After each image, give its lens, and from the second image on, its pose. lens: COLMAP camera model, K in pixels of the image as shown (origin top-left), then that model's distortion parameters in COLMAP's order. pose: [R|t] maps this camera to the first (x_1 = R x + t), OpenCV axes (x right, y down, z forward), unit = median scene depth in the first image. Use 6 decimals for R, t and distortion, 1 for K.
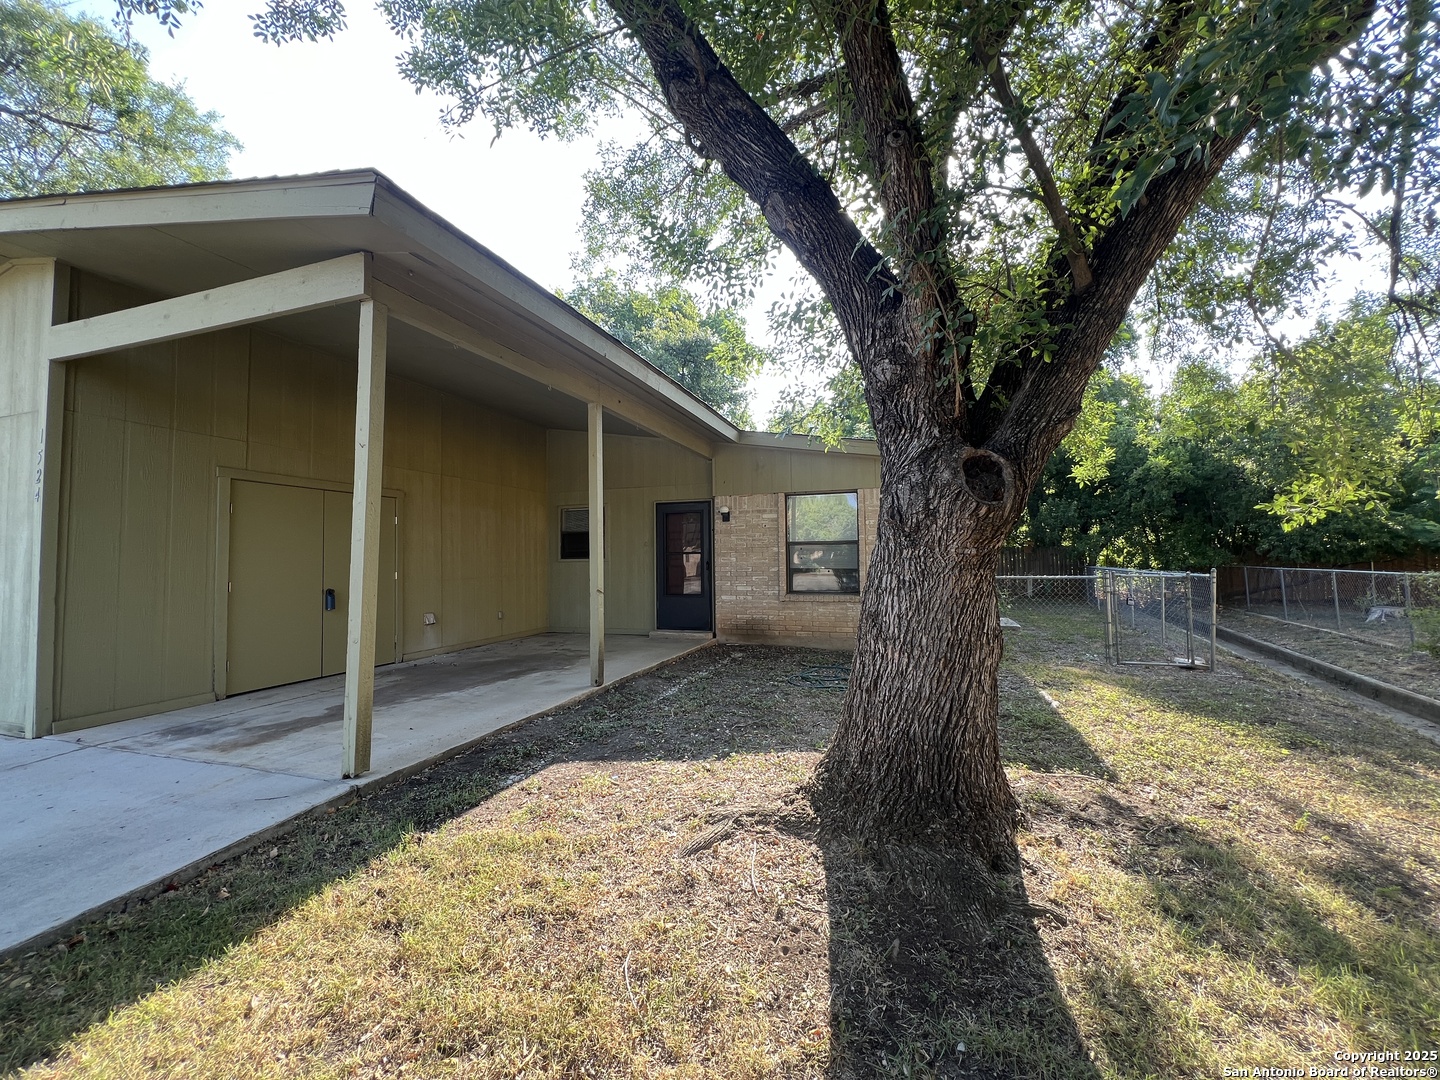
lens RADIAL K [[575.6, 0, 716.7], [0, 575.6, 539.2], [0, 0, 1]] dist [-0.001656, 0.000320]
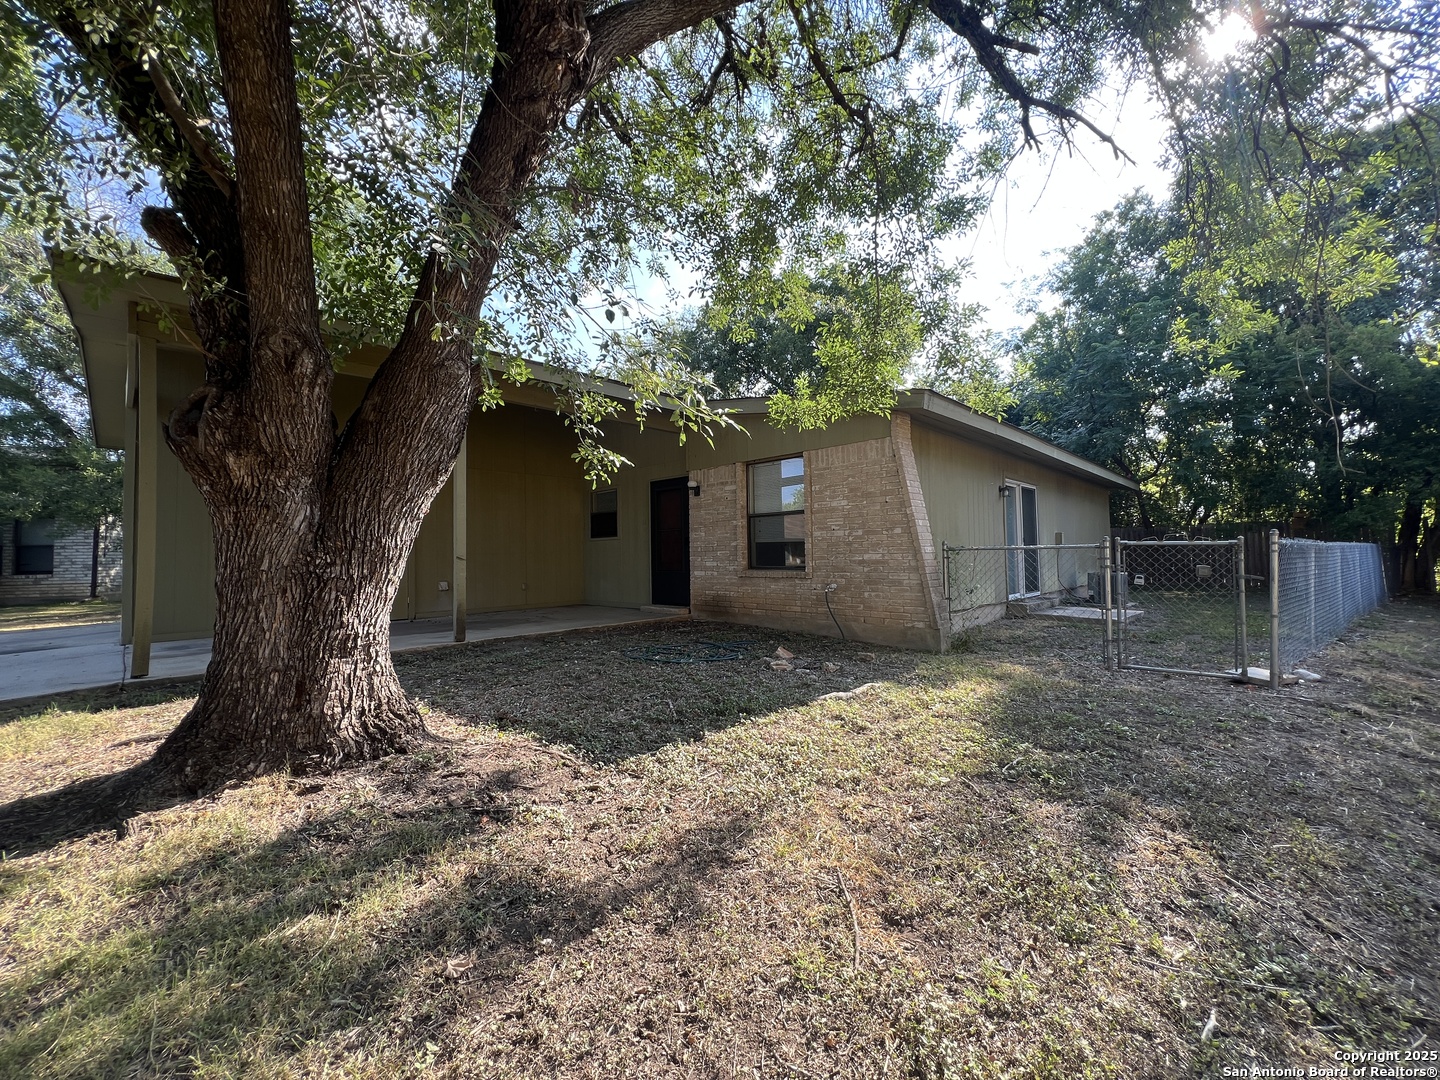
lens RADIAL K [[575.6, 0, 718.9], [0, 575.6, 537.0], [0, 0, 1]] dist [-0.001656, 0.000320]
pose [[0.905013, -0.017253, -0.425034, 1.256011], [0.022015, 0.999738, 0.006295, 0.091049], [0.424813, -0.015055, 0.905156, 0.336729]]
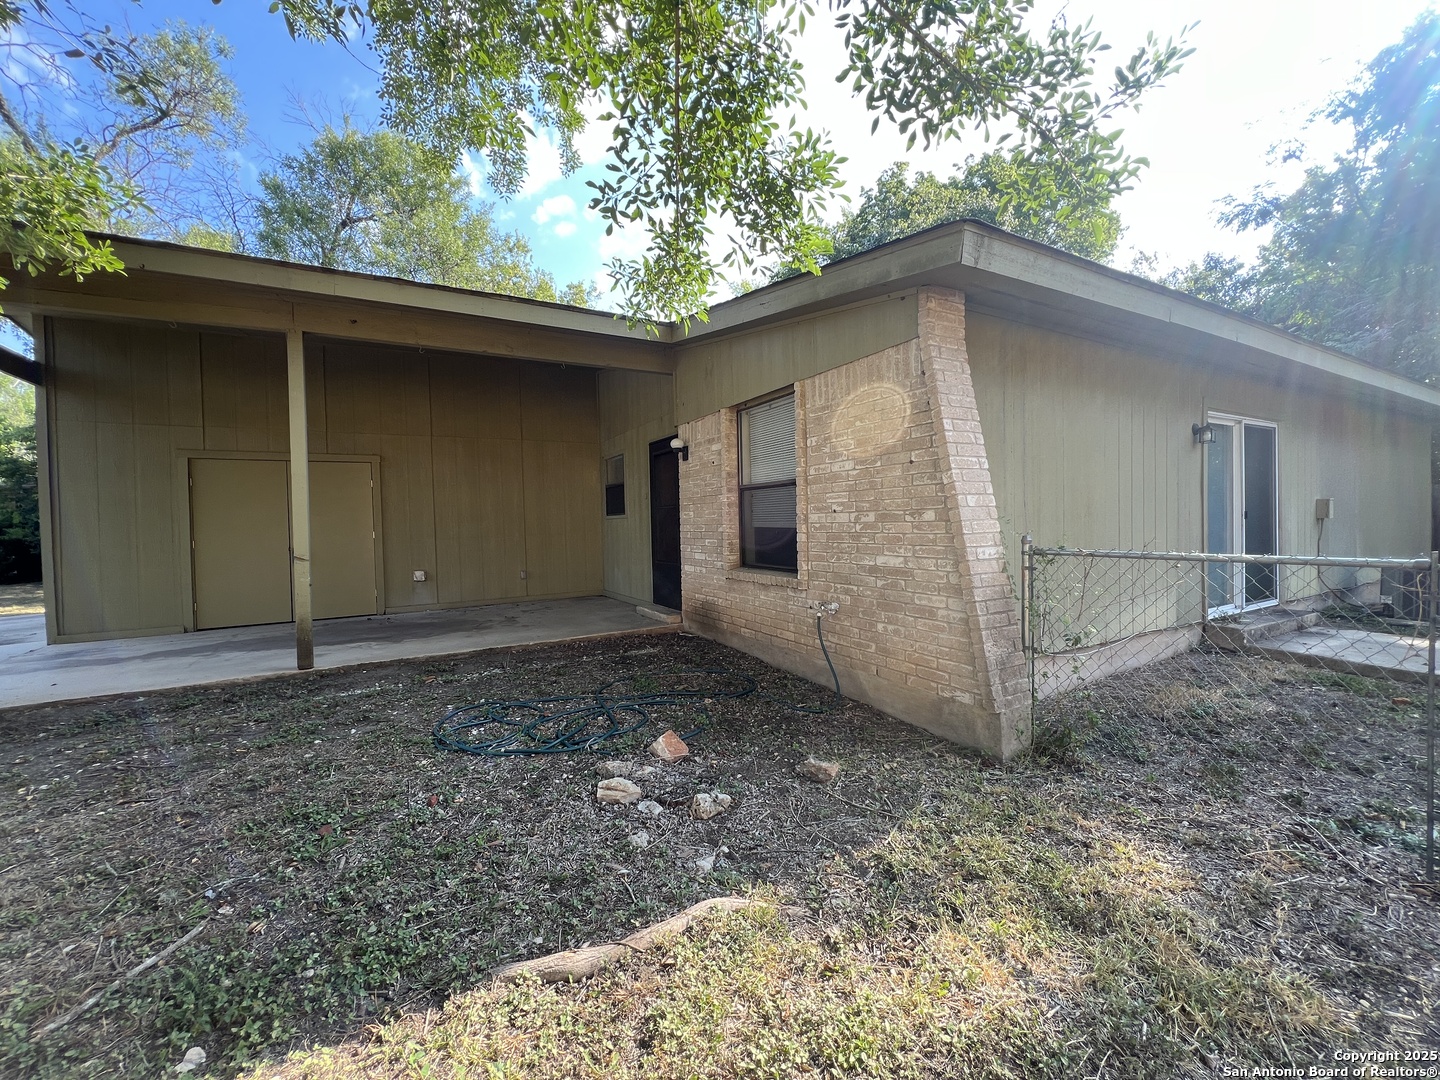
lens RADIAL K [[575.6, 0, 719.2], [0, 575.6, 537.2], [0, 0, 1]] dist [-0.001656, 0.000320]
pose [[0.749142, 0.012797, -0.662285, 1.379806], [0.038703, 0.997260, 0.063049, 0.053771], [0.661277, -0.072865, 0.746594, 1.336602]]
